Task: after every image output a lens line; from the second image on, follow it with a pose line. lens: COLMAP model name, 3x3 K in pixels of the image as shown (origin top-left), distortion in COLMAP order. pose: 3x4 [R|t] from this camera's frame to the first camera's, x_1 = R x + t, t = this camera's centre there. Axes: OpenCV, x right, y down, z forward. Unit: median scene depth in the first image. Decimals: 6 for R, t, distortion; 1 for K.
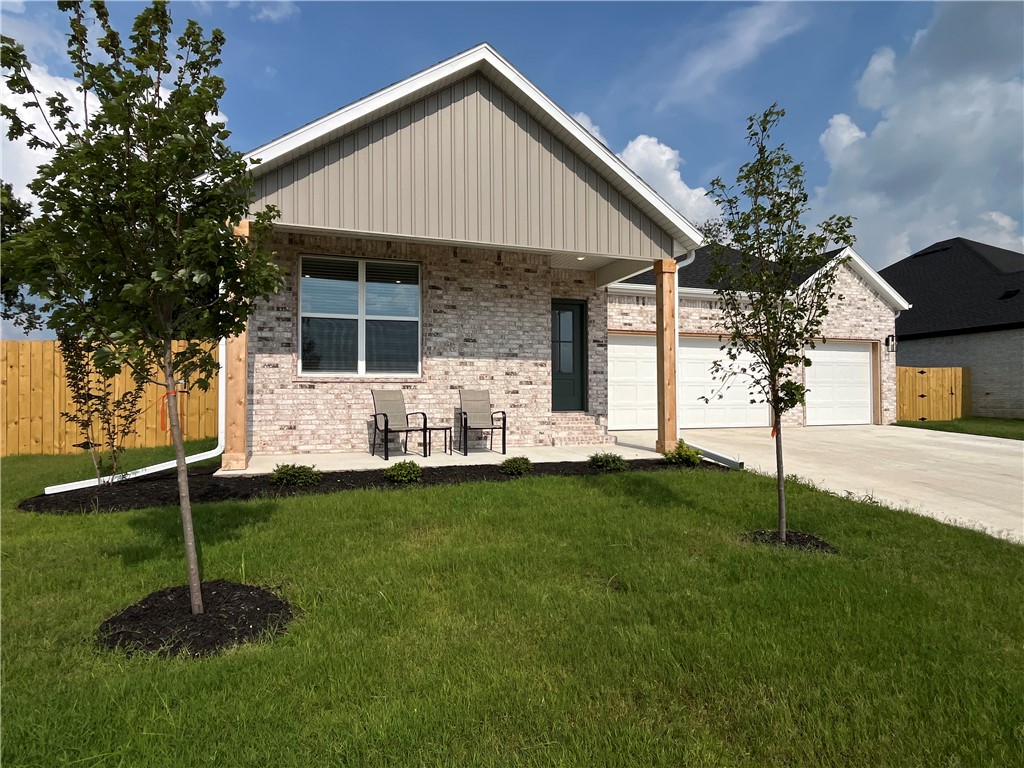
lens RADIAL K [[555.4, 0, 507.5], [0, 555.4, 398.5], [0, 0, 1]] dist [-0.000373, -0.002680]
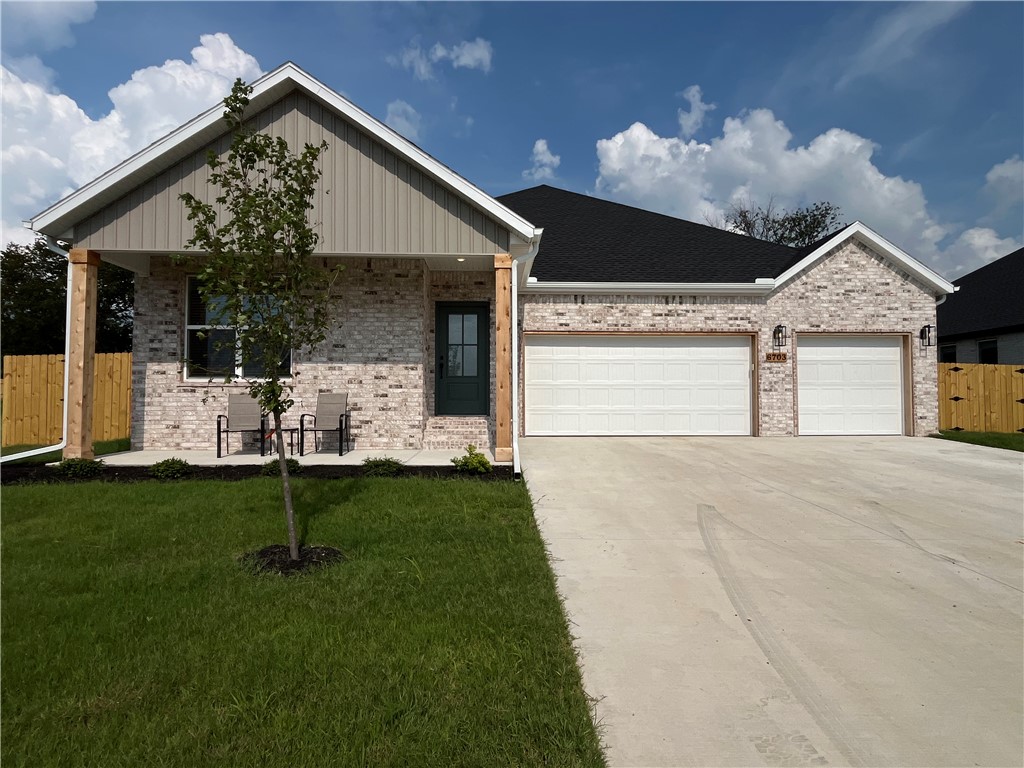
lens RADIAL K [[514.8, 0, 509.1], [0, 514.8, 388.6], [0, 0, 1]] dist [-0.004789, 0.001035]
pose [[0.956469, -0.004007, -0.291806, 0.507706], [-0.003574, 0.999670, -0.025441, -0.001194], [0.291812, 0.025377, 0.956139, 0.167120]]
